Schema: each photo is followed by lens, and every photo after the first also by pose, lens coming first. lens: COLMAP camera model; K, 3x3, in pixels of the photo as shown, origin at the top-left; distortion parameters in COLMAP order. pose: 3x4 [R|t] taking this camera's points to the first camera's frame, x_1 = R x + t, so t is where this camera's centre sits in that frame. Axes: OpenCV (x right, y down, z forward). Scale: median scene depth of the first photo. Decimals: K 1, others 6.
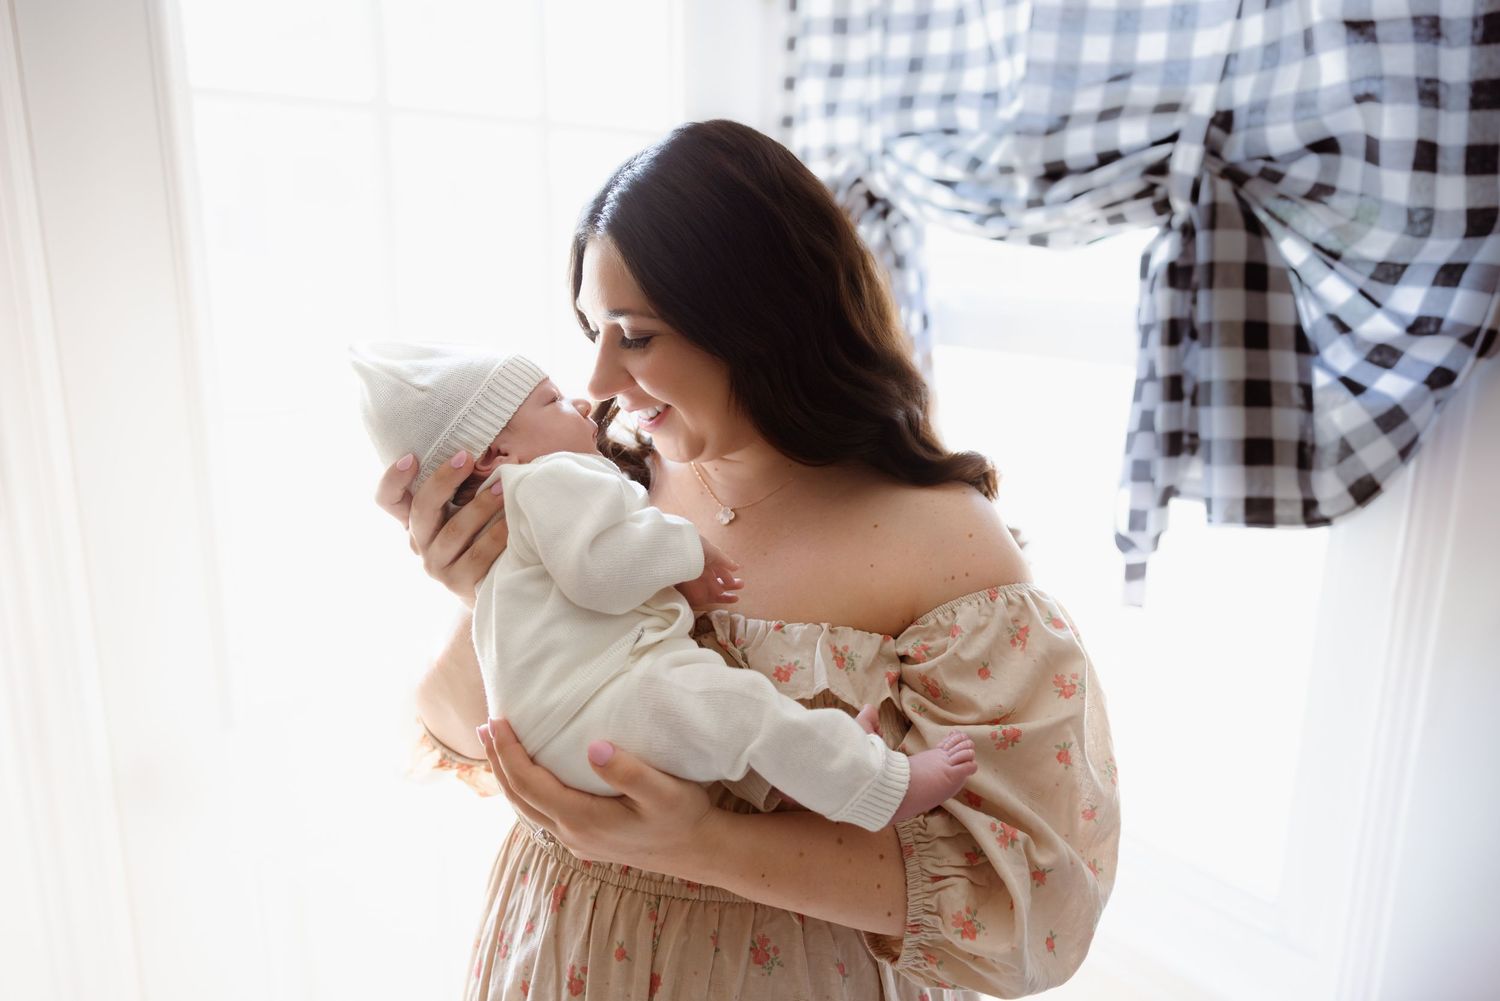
lens RADIAL K [[1043.6, 0, 750.0], [0, 1043.6, 500.5], [0, 0, 1]] dist [0.031685, -0.004983]
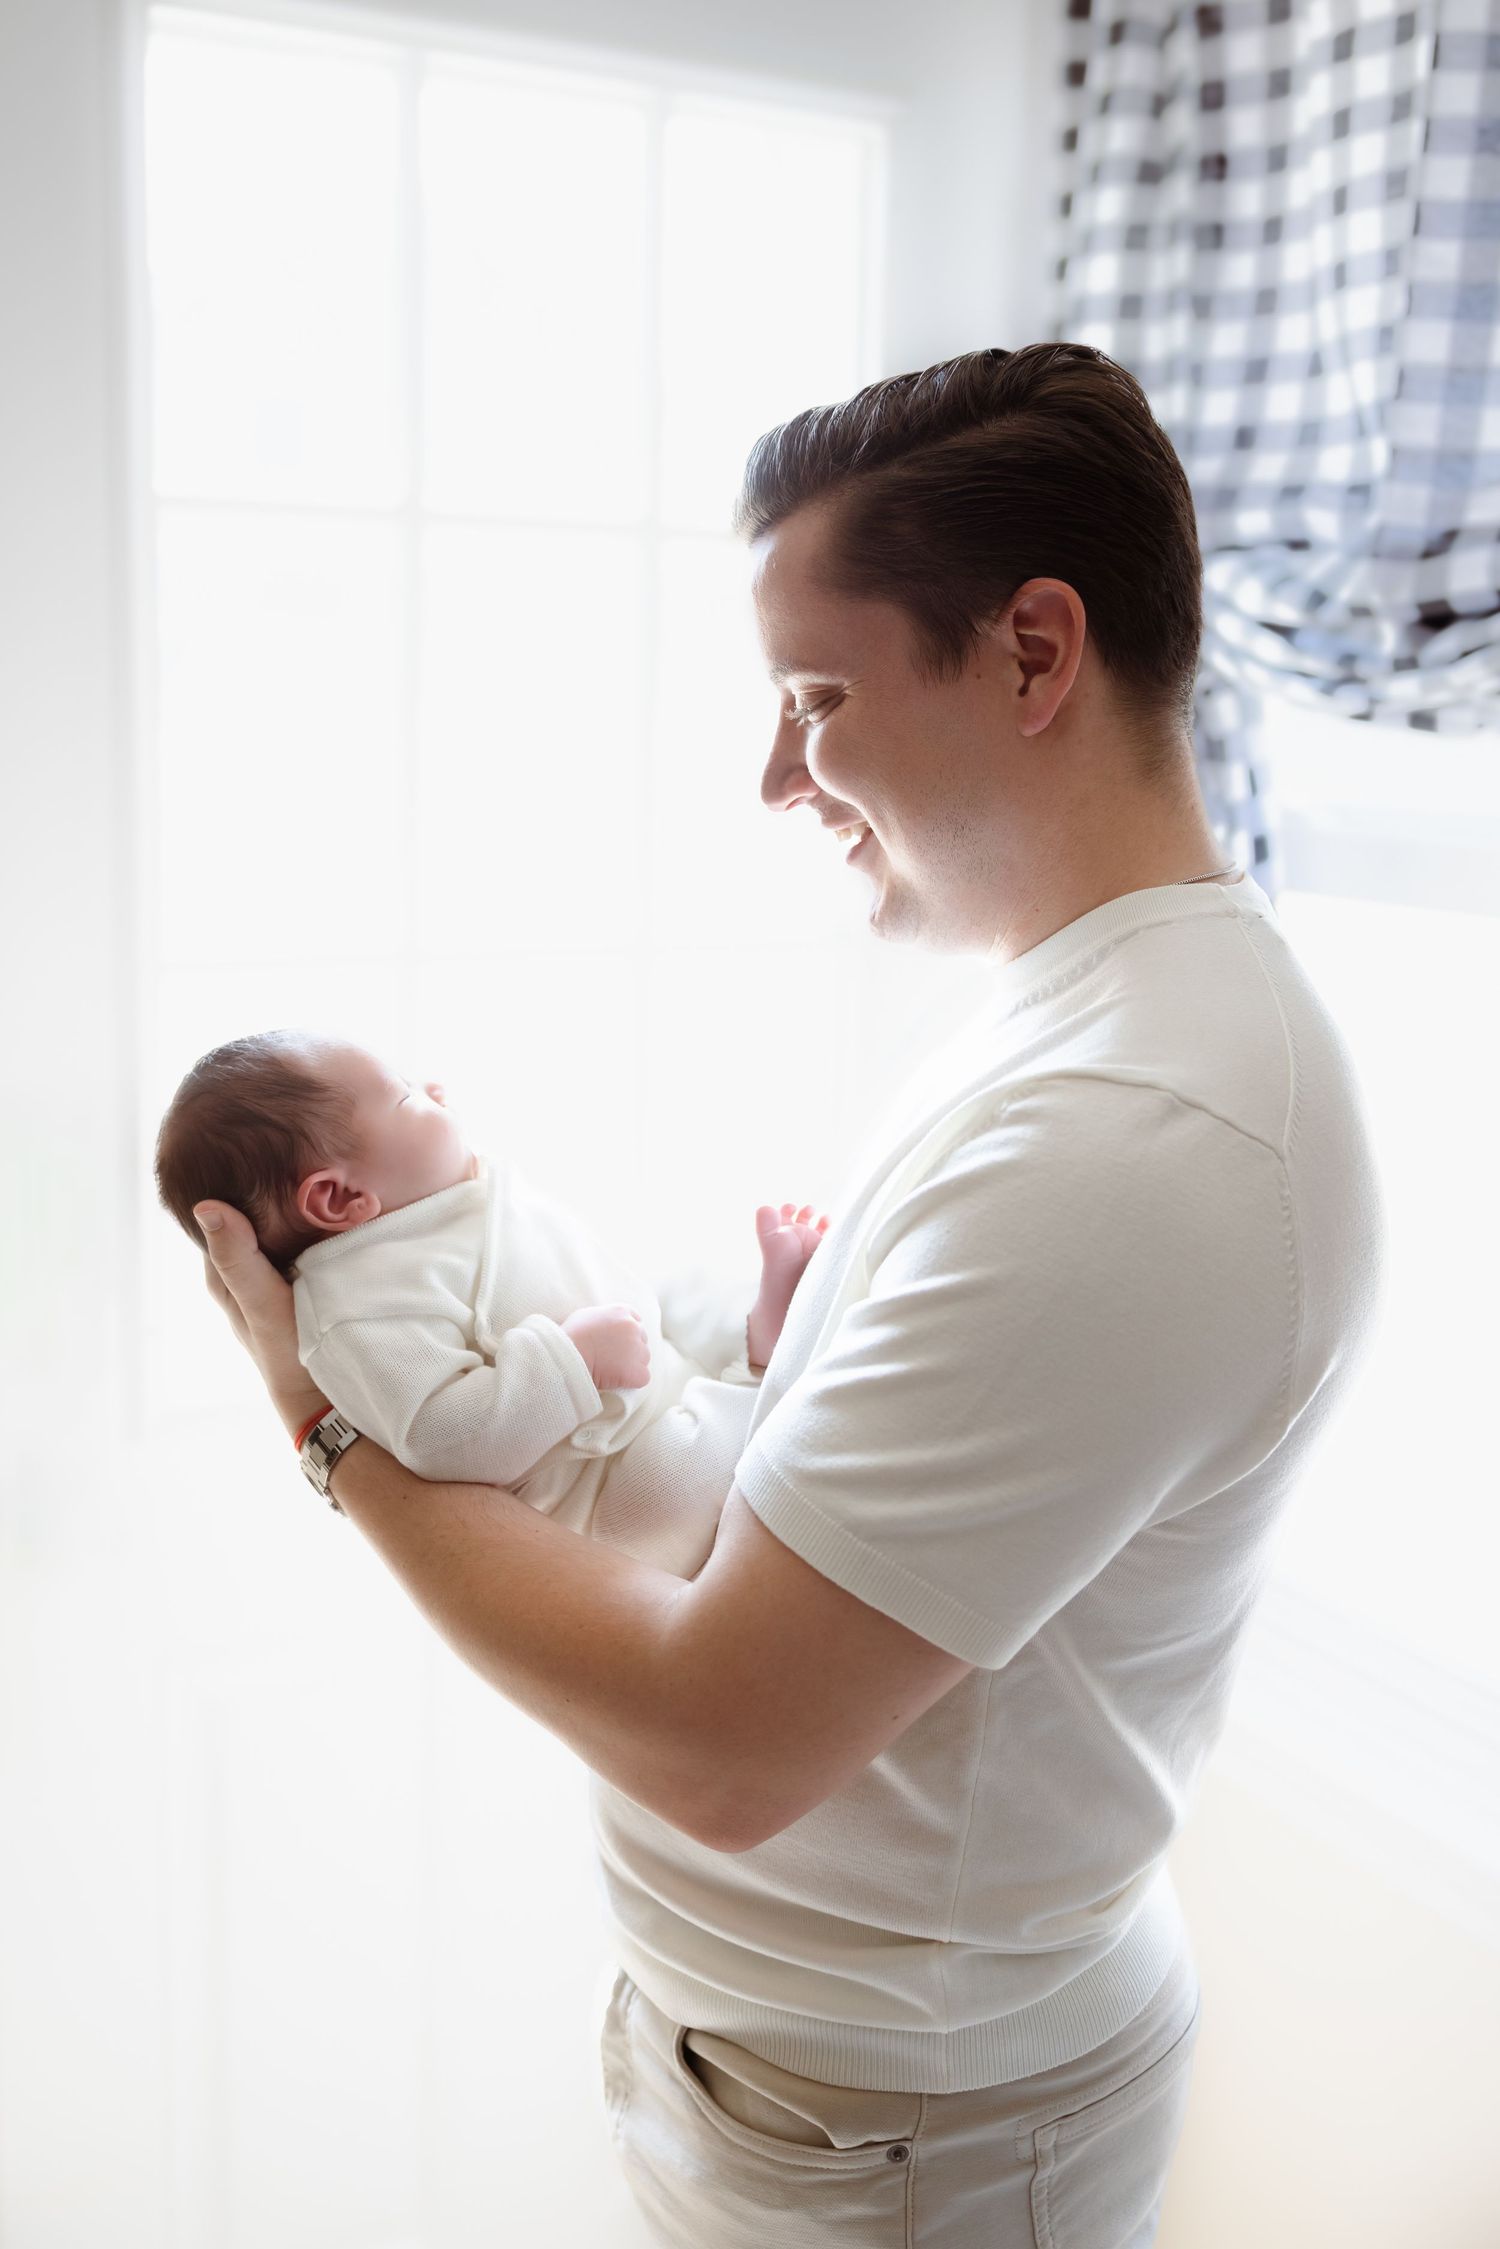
lens RADIAL K [[2248.6, 0, 750.0], [0, 2248.6, 1124.5], [0, 0, 1]] dist [0.006751, 0.003846]
pose [[0.987966, 0.037255, -0.150120, 0.100444], [-0.044849, 0.997863, -0.047522, 0.078527], [0.148029, 0.053683, 0.987525, -0.398622]]
